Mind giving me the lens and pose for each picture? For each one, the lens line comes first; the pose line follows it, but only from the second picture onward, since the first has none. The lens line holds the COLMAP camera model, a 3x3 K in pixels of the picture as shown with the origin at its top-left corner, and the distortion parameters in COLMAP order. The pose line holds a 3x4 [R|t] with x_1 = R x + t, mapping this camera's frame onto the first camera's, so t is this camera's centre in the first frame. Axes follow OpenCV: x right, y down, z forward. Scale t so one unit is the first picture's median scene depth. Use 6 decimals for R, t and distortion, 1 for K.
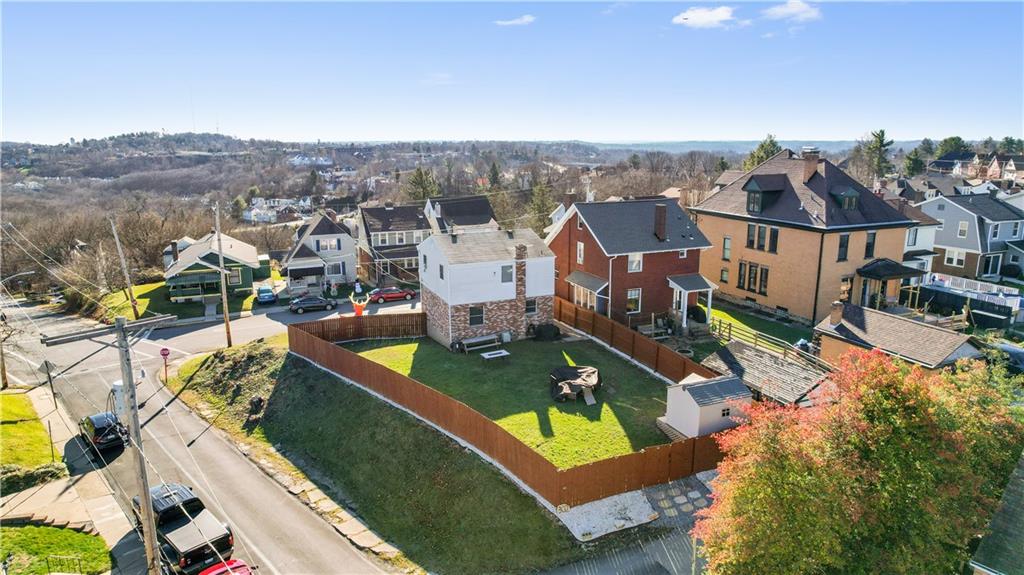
lens RADIAL K [[663.3, 0, 512.0], [0, 663.3, 287.5], [0, 0, 1]] dist [-0.004671, -0.002290]
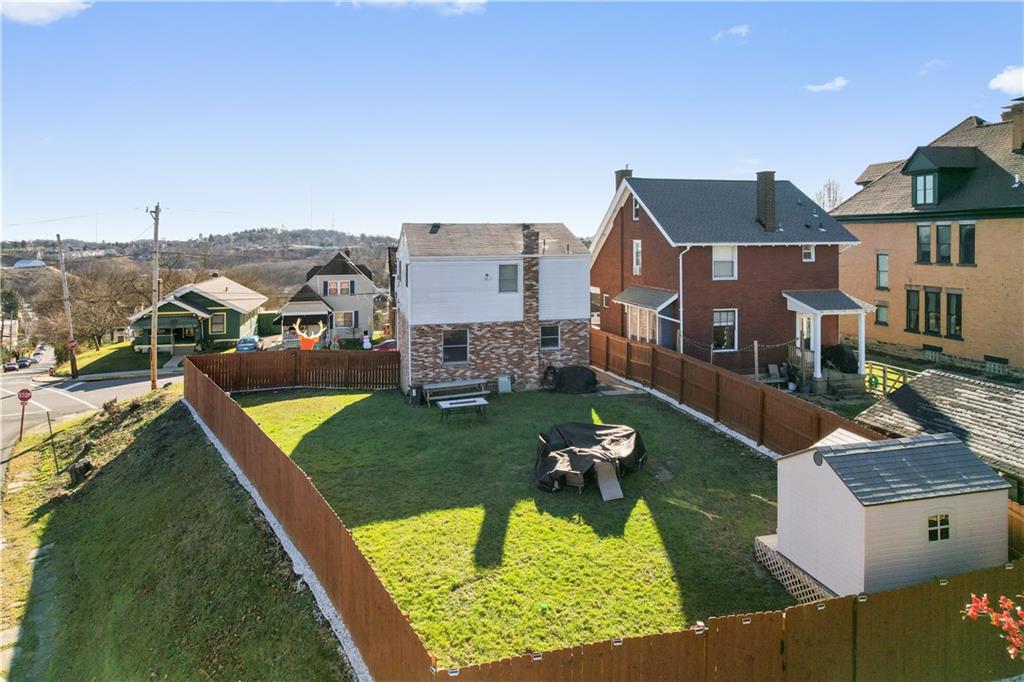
lens RADIAL K [[677.0, 0, 534.0], [0, 677.0, 246.3], [0, 0, 1]] dist [-0.010769, -0.001275]
pose [[0.989741, 0.005496, -0.142769, 0.102640], [-0.037135, 0.974813, -0.219910, 0.085631], [0.137964, 0.222956, 0.965016, 0.388591]]
